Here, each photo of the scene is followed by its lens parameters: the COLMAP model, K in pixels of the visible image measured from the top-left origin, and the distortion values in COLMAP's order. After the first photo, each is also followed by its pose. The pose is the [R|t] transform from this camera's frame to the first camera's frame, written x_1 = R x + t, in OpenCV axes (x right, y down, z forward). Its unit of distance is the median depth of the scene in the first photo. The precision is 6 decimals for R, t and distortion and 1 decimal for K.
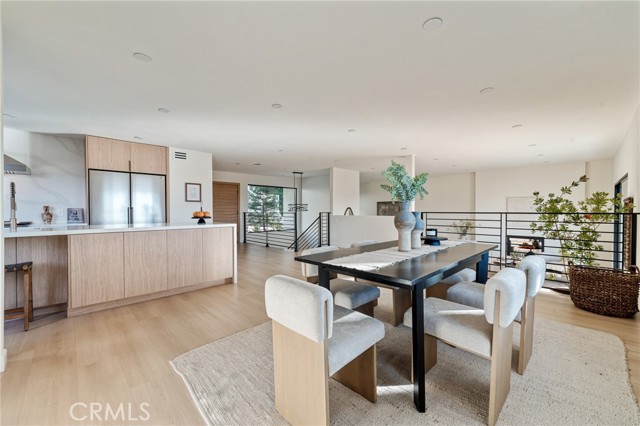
lens RADIAL K [[261.0, 0, 313.8], [0, 261.0, 214.7], [0, 0, 1]] dist [0.000380, 0.000140]
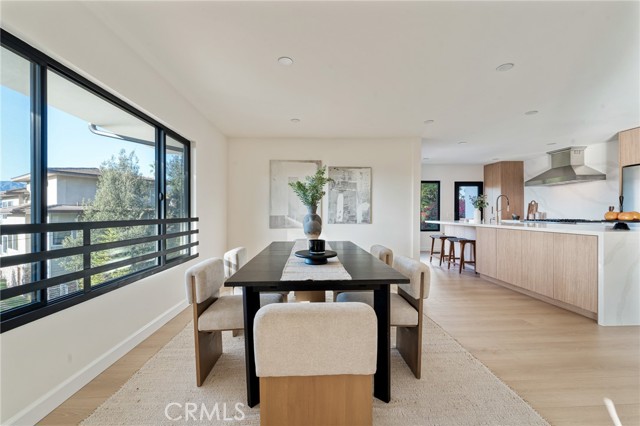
lens RADIAL K [[261.0, 0, 322.6], [0, 261.0, 212.4], [0, 0, 1]] dist [0.000380, 0.000140]
pose [[-0.669758, 0.003810, -0.742570, 0.500615], [-0.003870, 0.999955, 0.008620, -0.012260], [0.742569, 0.008647, -0.669713, 0.739972]]
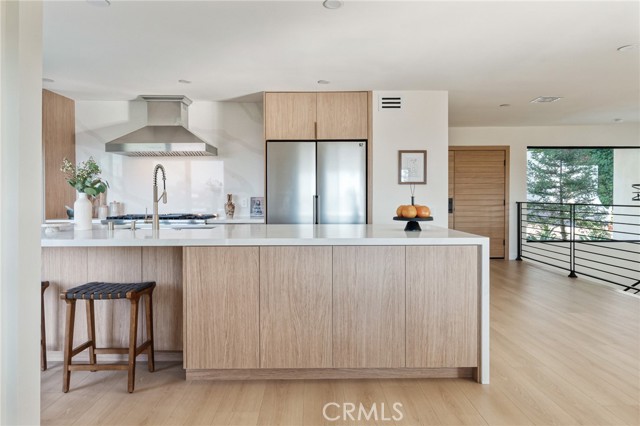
lens RADIAL K [[397.6, 0, 293.0], [0, 397.6, 199.1], [0, 0, 1]] dist [-0.009648, 0.005522]
pose [[0.708005, 0.006107, -0.706181, -0.061989], [-0.010562, 0.999942, -0.001941, -0.017068], [0.706129, 0.008833, 0.708028, 0.281427]]
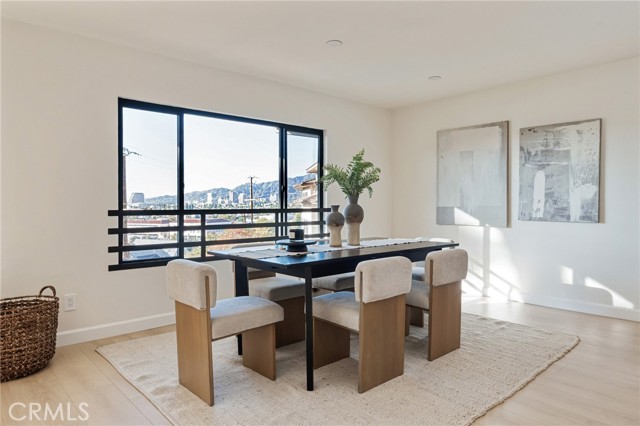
lens RADIAL K [[397.6, 0, 317.6], [0, 397.6, 215.2], [0, 0, 1]] dist [-0.009648, 0.005522]
pose [[-0.998990, 0.004272, 0.044724, 0.198465], [0.006118, 0.999131, 0.041217, -0.014554], [-0.044509, 0.041449, -0.998149, 1.044633]]
